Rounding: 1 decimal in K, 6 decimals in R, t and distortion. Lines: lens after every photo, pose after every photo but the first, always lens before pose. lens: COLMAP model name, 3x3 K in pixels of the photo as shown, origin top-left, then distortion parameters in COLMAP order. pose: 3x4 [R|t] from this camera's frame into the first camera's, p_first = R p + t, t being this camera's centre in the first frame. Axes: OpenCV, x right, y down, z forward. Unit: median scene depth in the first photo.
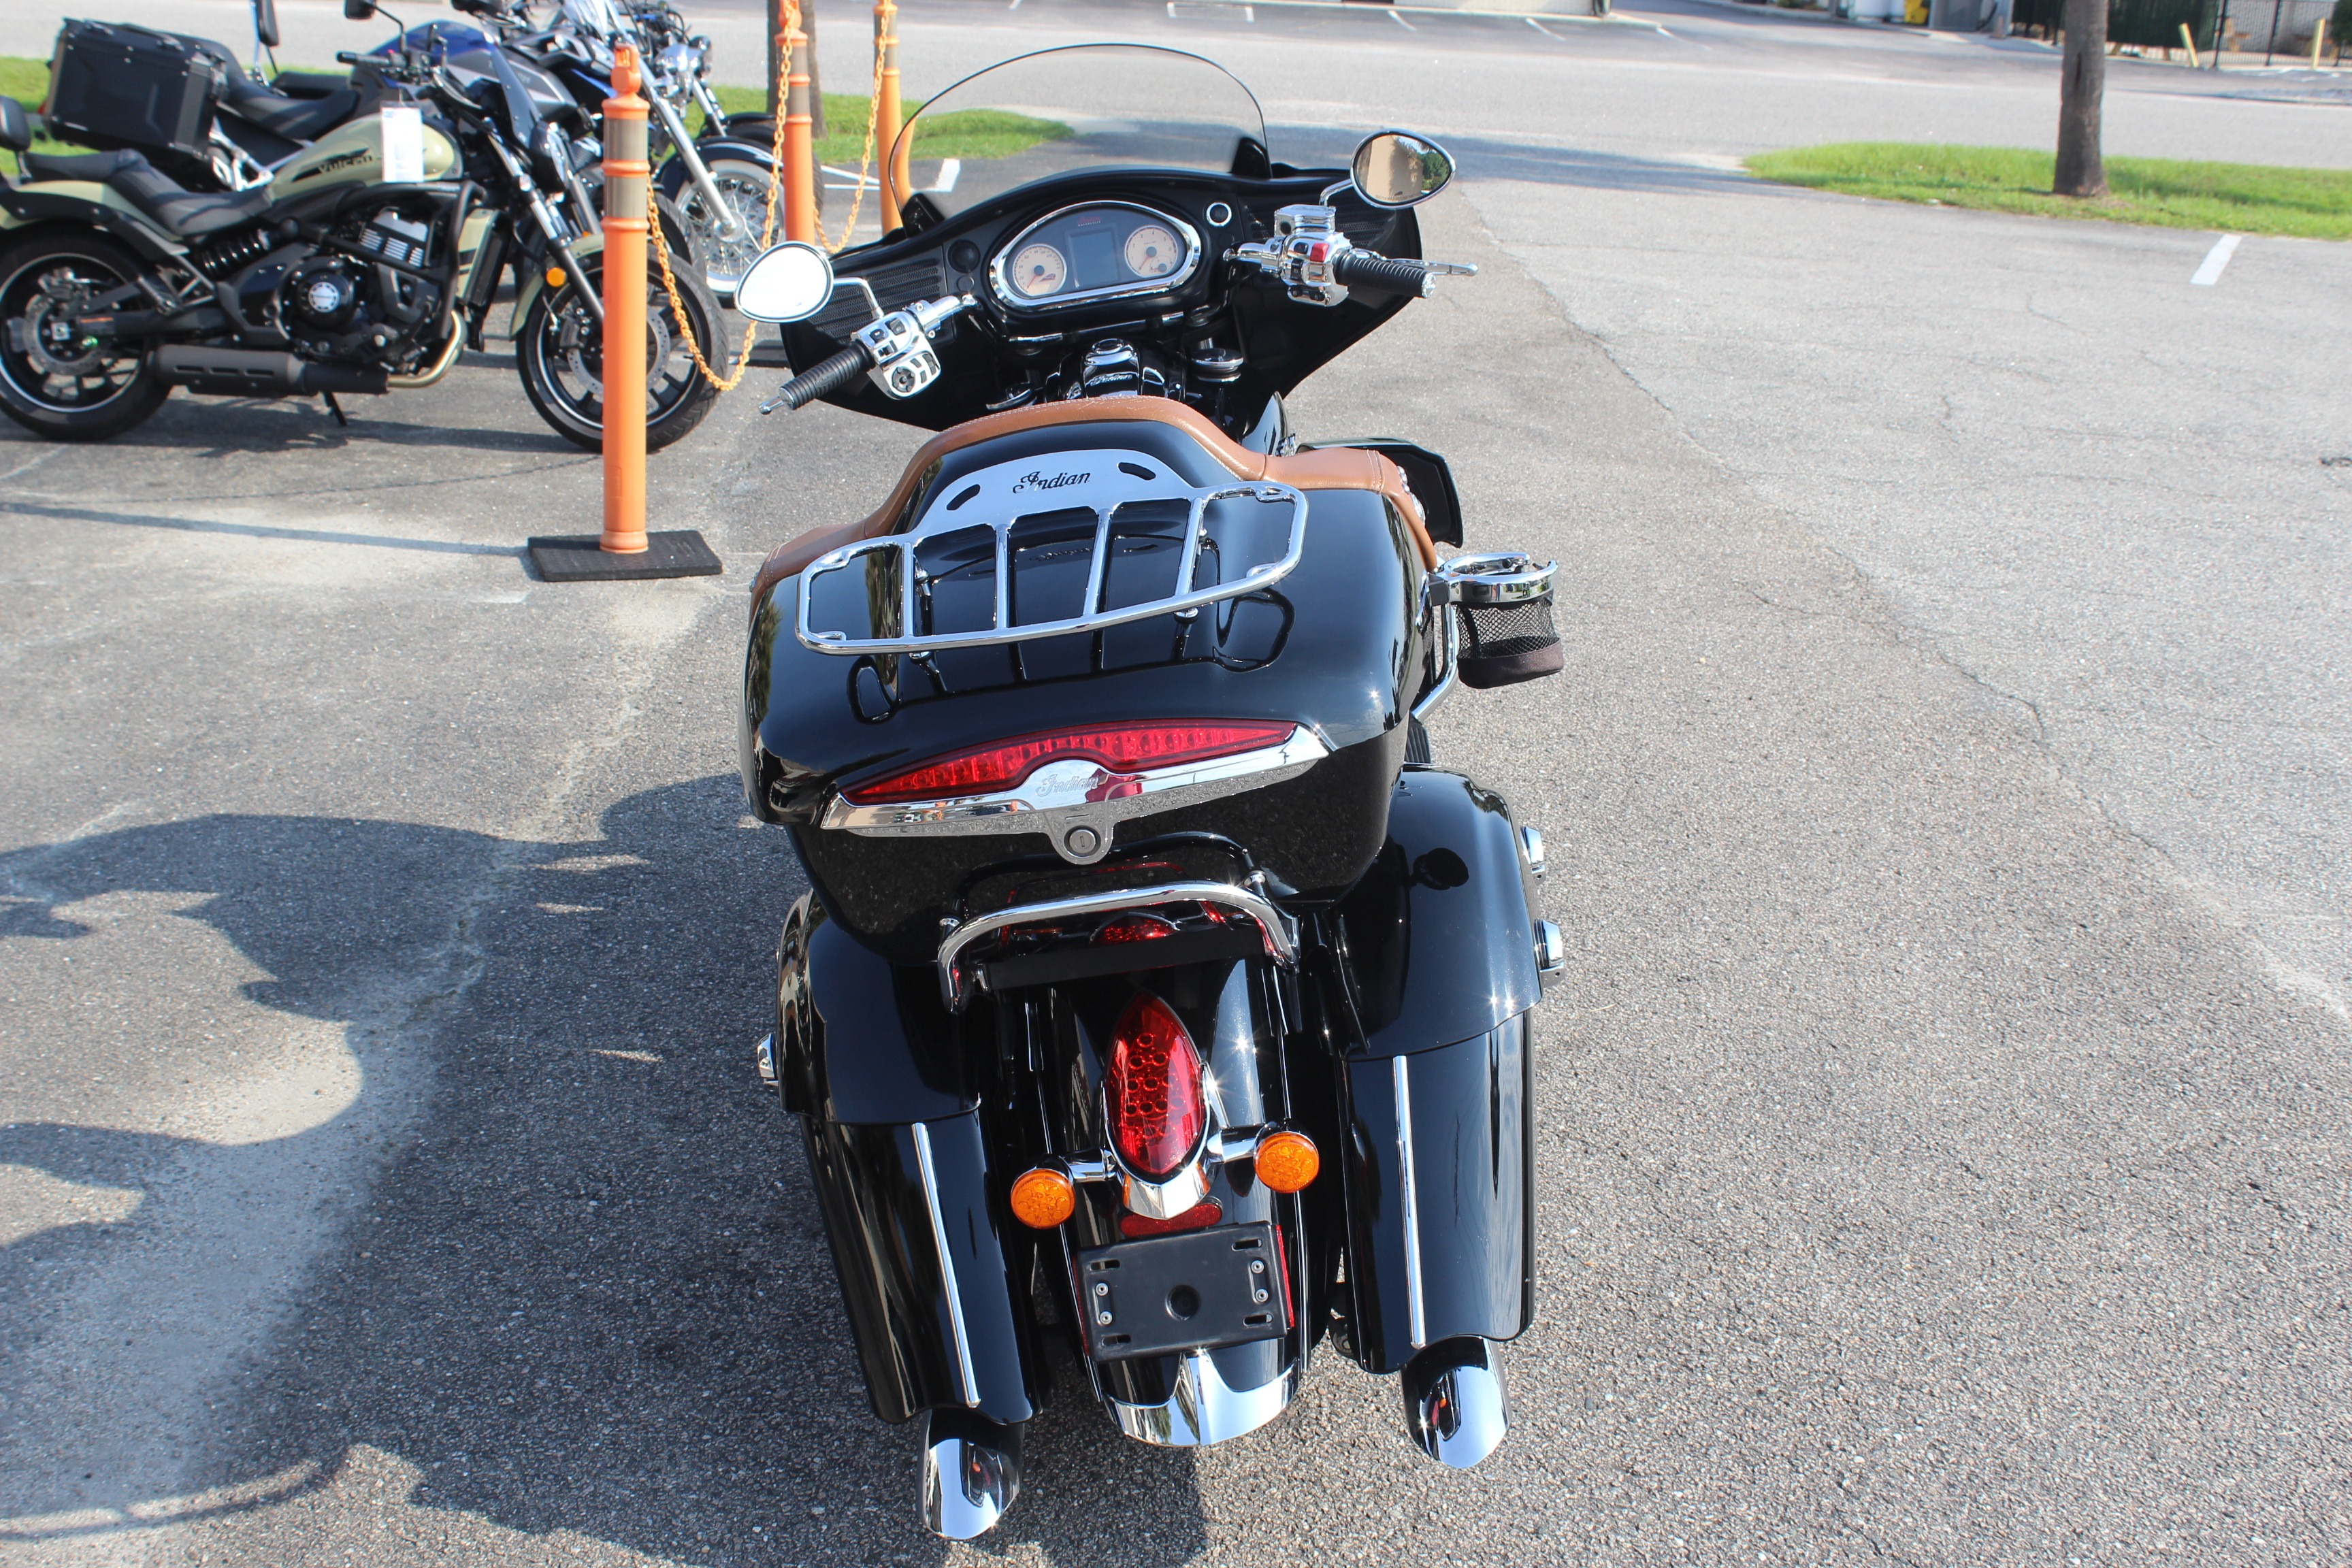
lens RADIAL K [[2621.7, 0, 1176.0], [0, 2621.7, 784.0], [0, 0, 1]] dist [-0.170301, 0.200953]
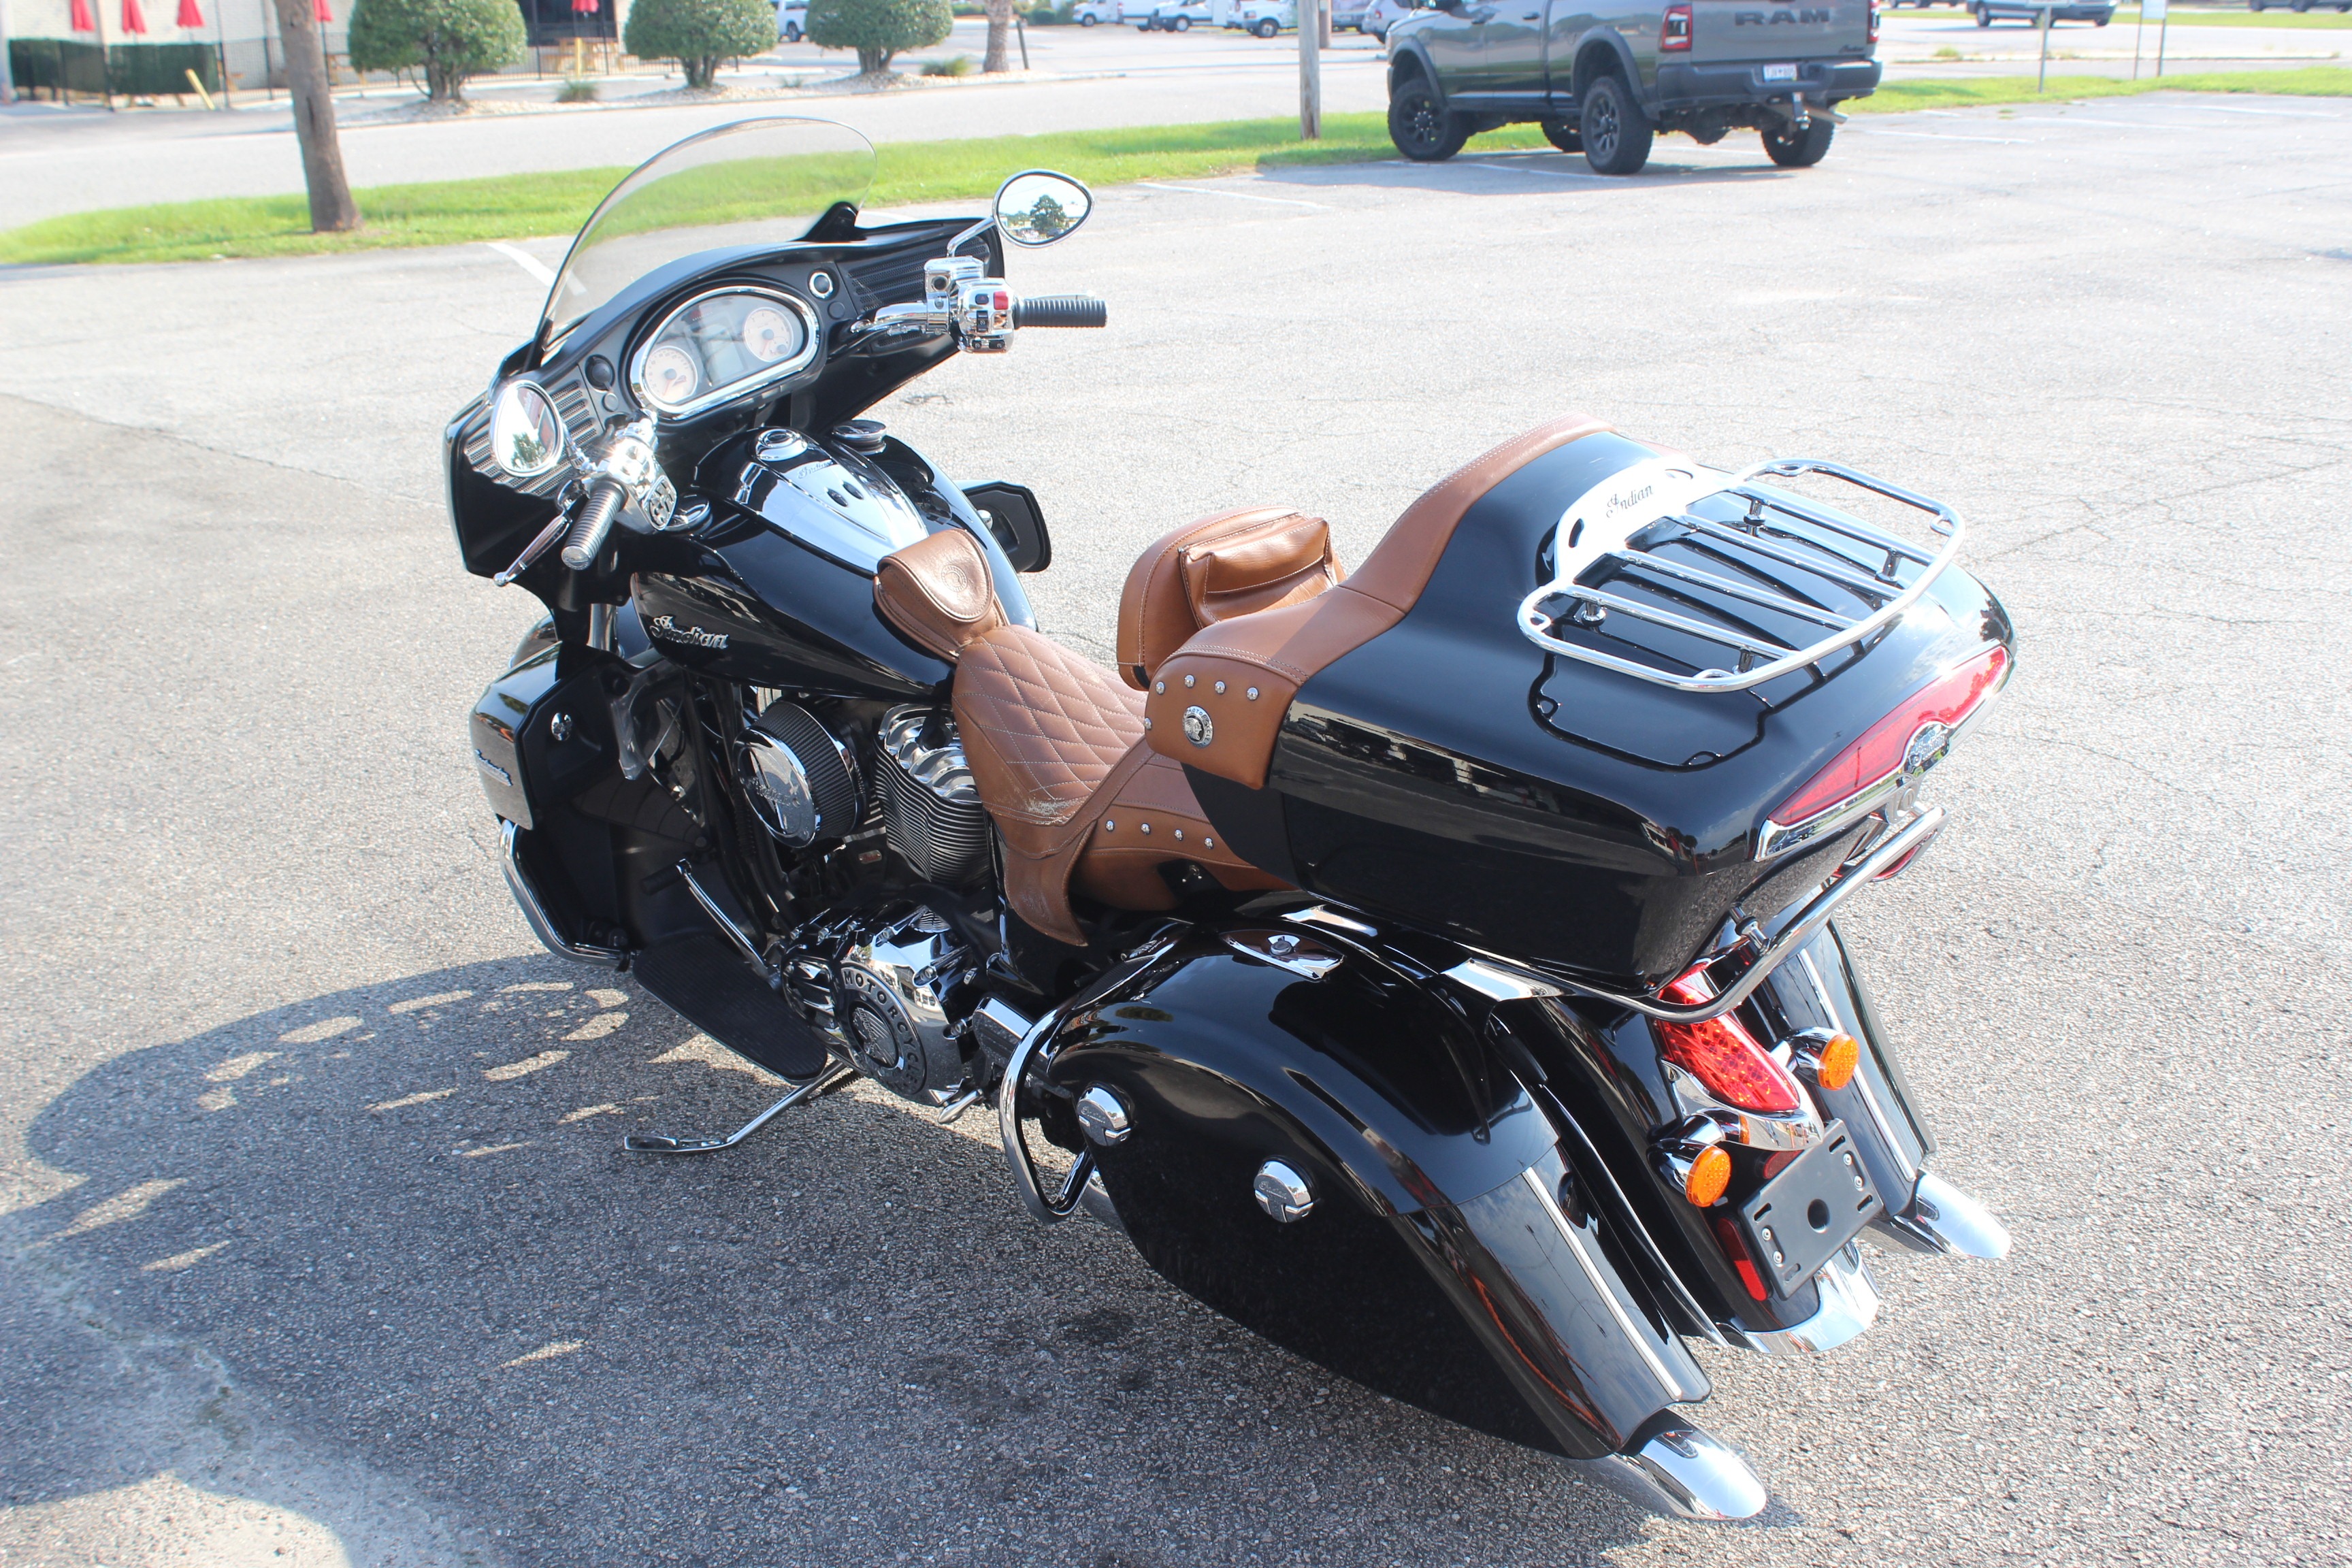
lens RADIAL K [[2392.0, 0, 1176.0], [0, 2392.0, 784.0], [0, 0, 1]] dist [-0.044543, 0.021418]
pose [[0.719233, -0.276897, 0.637207, -0.091658], [0.274911, 0.955718, 0.105007, -0.017829], [-0.638066, 0.099651, 0.763506, 0.046389]]
